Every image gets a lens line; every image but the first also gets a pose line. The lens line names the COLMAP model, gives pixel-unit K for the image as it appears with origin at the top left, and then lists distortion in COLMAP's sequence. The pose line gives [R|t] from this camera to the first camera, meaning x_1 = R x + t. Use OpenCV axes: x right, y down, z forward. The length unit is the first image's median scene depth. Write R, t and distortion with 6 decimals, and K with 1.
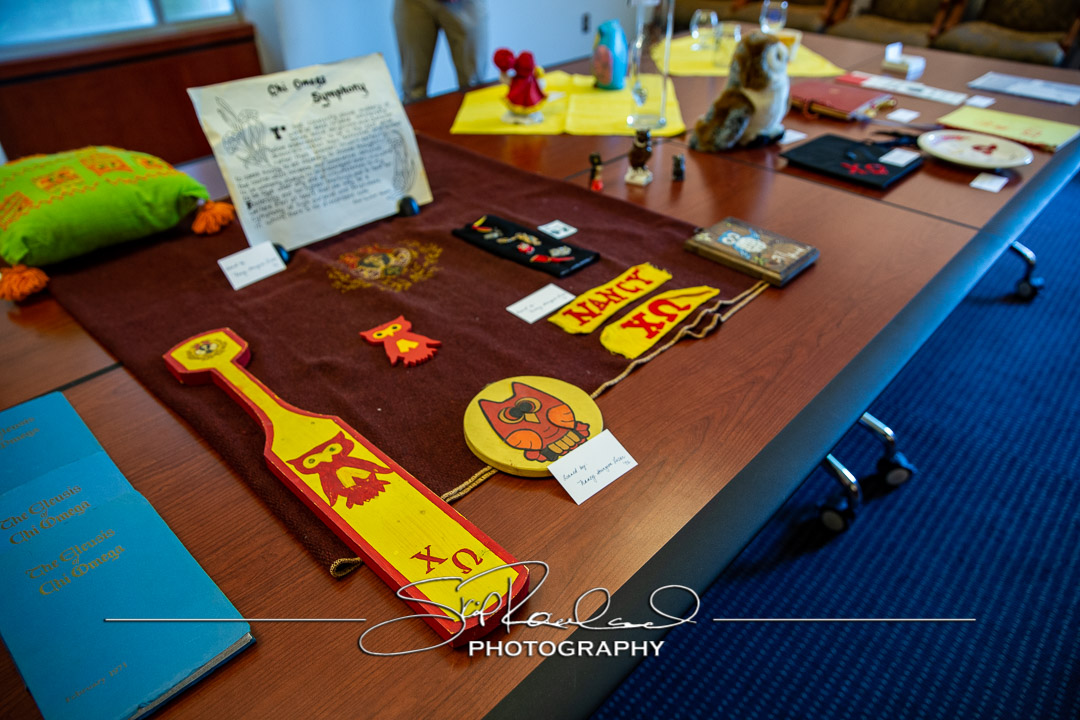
lens RADIAL K [[734.2, 0, 540.0], [0, 734.2, 360.0], [0, 0, 1]] dist [-0.111554, 0.077442]
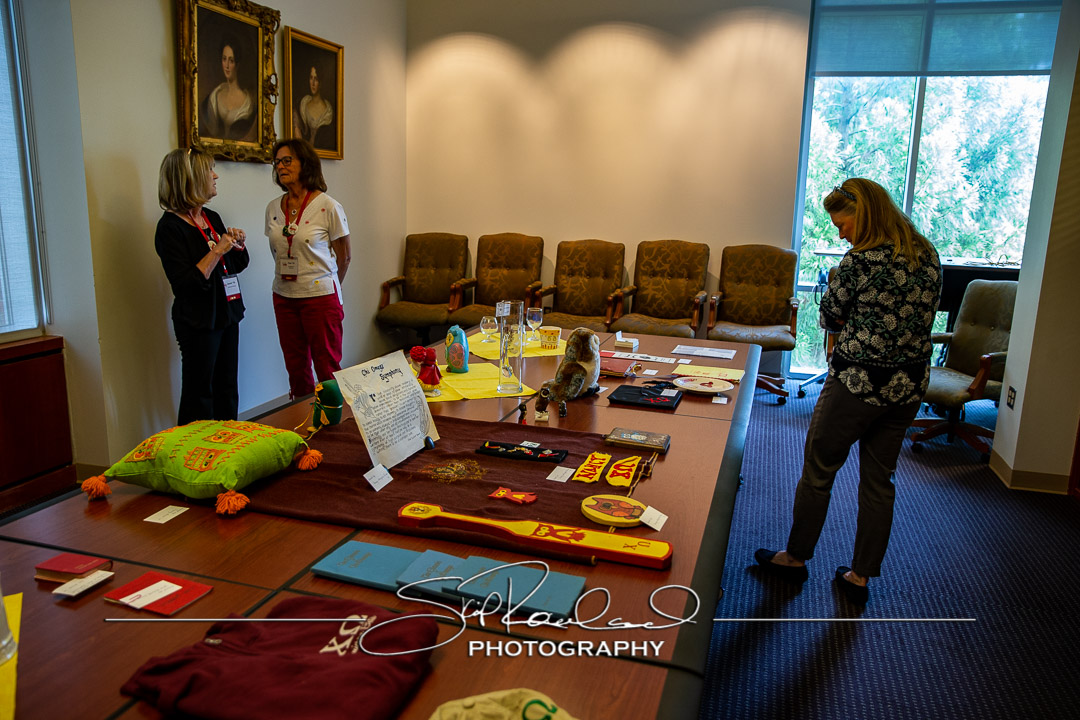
lens RADIAL K [[852.8, 0, 540.0], [0, 852.8, 360.0], [0, 0, 1]] dist [-0.127814, 0.000673]
pose [[0.885938, -0.053249, 0.460736, -0.916307], [0.226702, 0.916350, -0.330014, 0.316800], [-0.404622, 0.396822, 0.823901, -0.743522]]
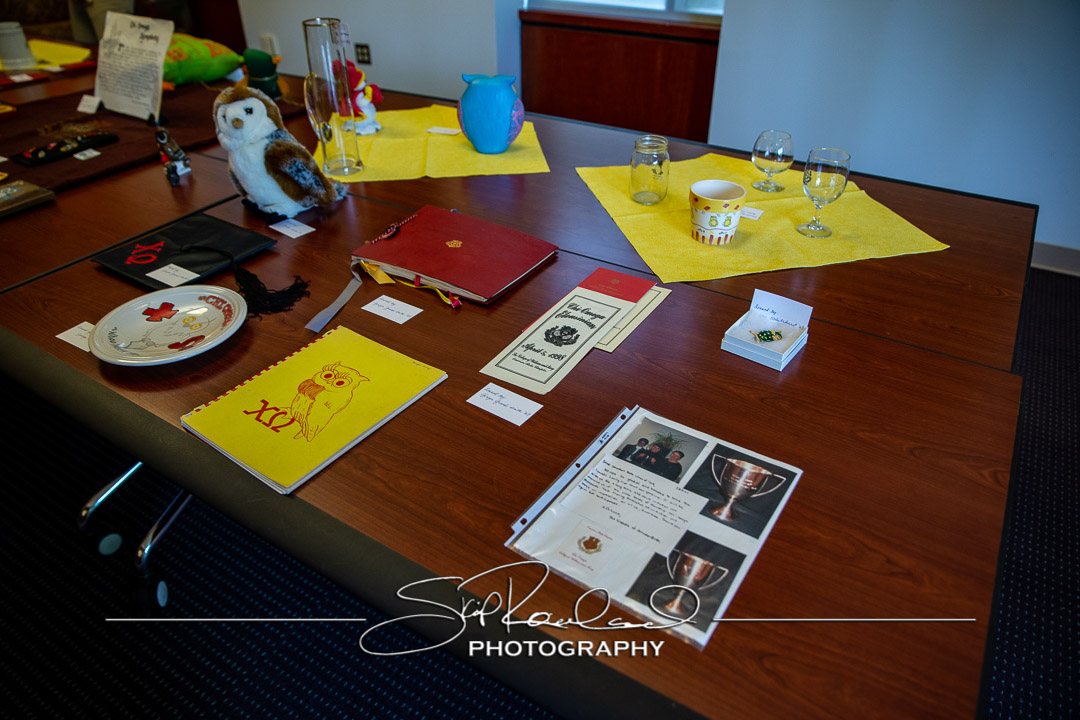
lens RADIAL K [[714.6, 0, 525.2], [0, 714.6, 390.3], [0, 0, 1]] dist [-0.100683, 0.047057]
pose [[0.152902, 0.596457, -0.787946, 1.714665], [-0.549984, 0.713797, 0.433603, -1.030928], [0.821060, 0.367059, 0.437182, 1.427812]]
